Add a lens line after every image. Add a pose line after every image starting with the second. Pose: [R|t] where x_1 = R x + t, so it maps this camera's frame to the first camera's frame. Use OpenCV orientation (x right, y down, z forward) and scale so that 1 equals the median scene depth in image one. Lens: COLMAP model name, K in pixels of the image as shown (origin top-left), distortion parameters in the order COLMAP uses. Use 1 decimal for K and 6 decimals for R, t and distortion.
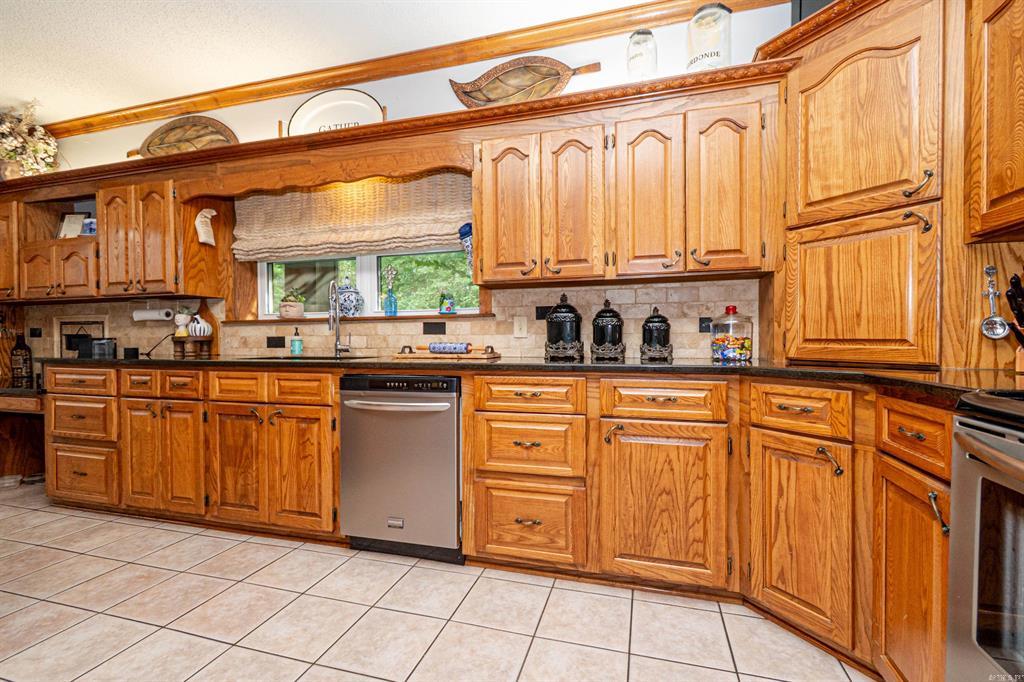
lens RADIAL K [[453.6, 0, 516.2], [0, 453.6, 344.6], [0, 0, 1]] dist [0.007156, -0.004848]
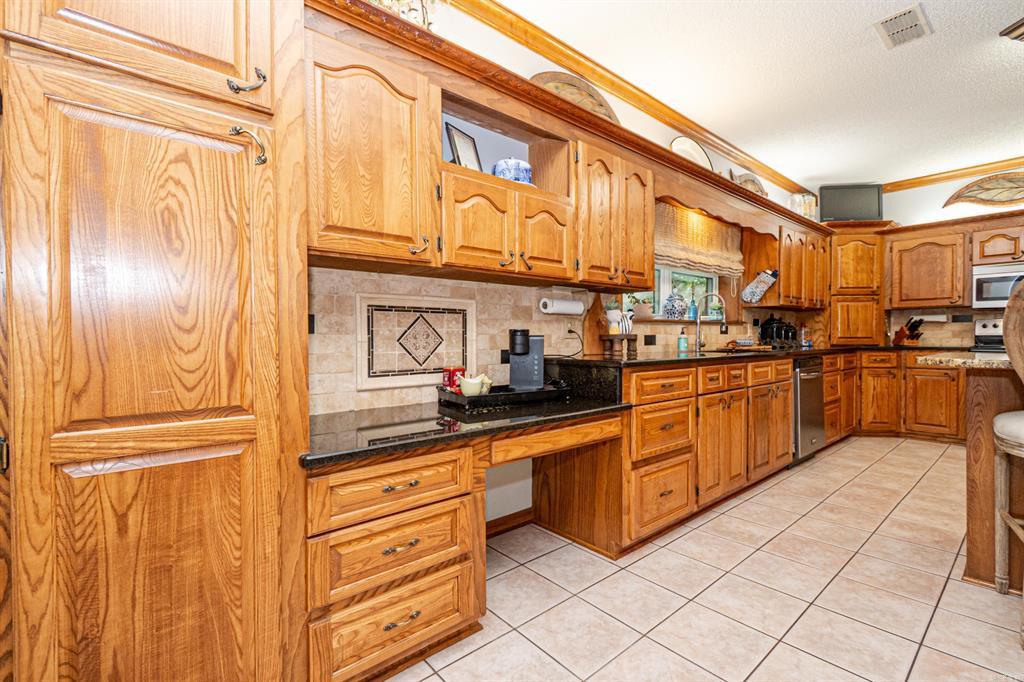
lens RADIAL K [[453.6, 0, 518.0], [0, 453.6, 345.0], [0, 0, 1]] dist [0.007156, -0.004848]
pose [[0.548601, -0.010936, 0.836013, -2.183795], [0.016186, 0.999866, 0.002458, -0.002504], [-0.835928, 0.012183, 0.548704, 0.913136]]
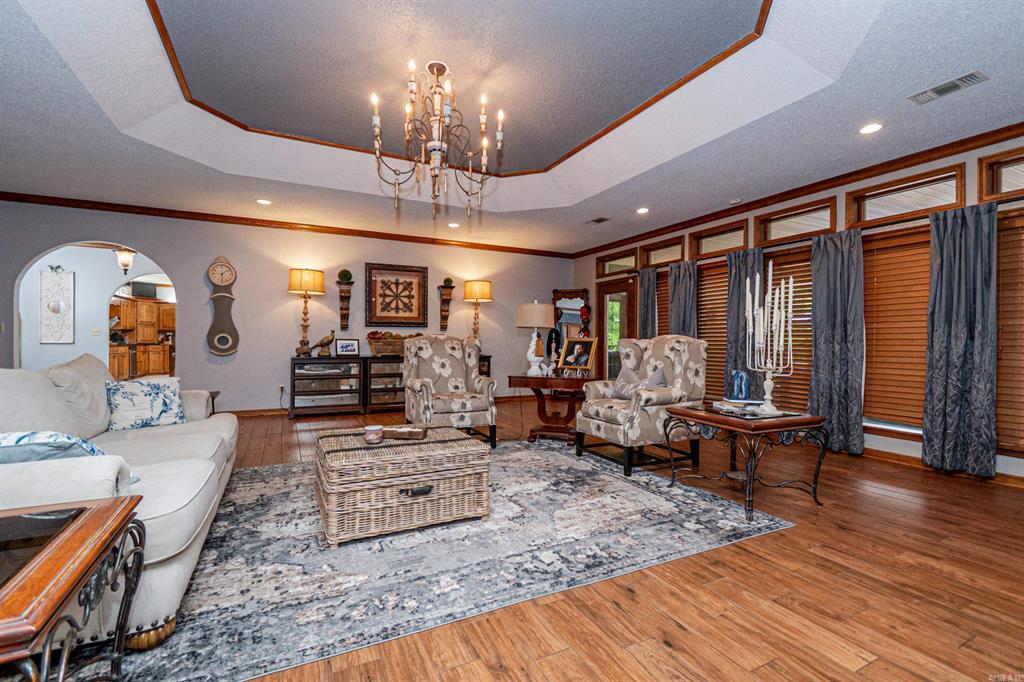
lens RADIAL K [[453.6, 0, 511.5], [0, 453.6, 344.6], [0, 0, 1]] dist [0.007156, -0.004848]
pose [[-0.682237, -0.002304, 0.731128, -6.941659], [0.010982, 0.999850, 0.013398, 0.022448], [-0.731049, 0.017170, -0.682109, 1.315196]]
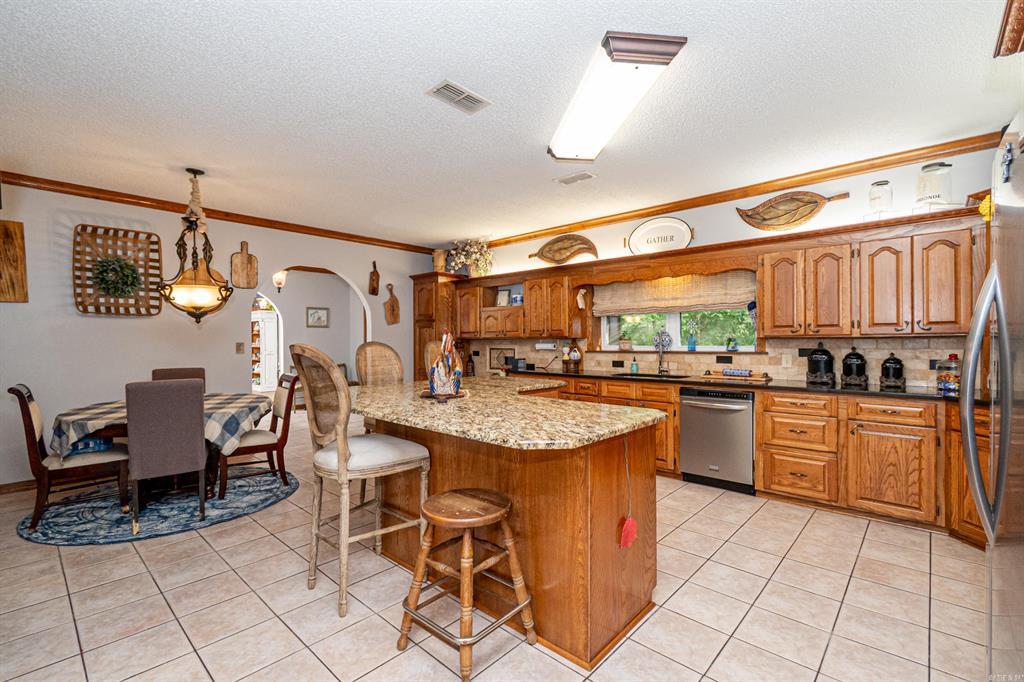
lens RADIAL K [[453.6, 0, 514.6], [0, 453.6, 342.9], [0, 0, 1]] dist [0.007156, -0.004848]
pose [[0.895161, 0.004229, -0.445724, -0.155431], [-0.007318, 0.999960, -0.005211, -0.100011], [0.445684, 0.007926, 0.895155, -0.971046]]
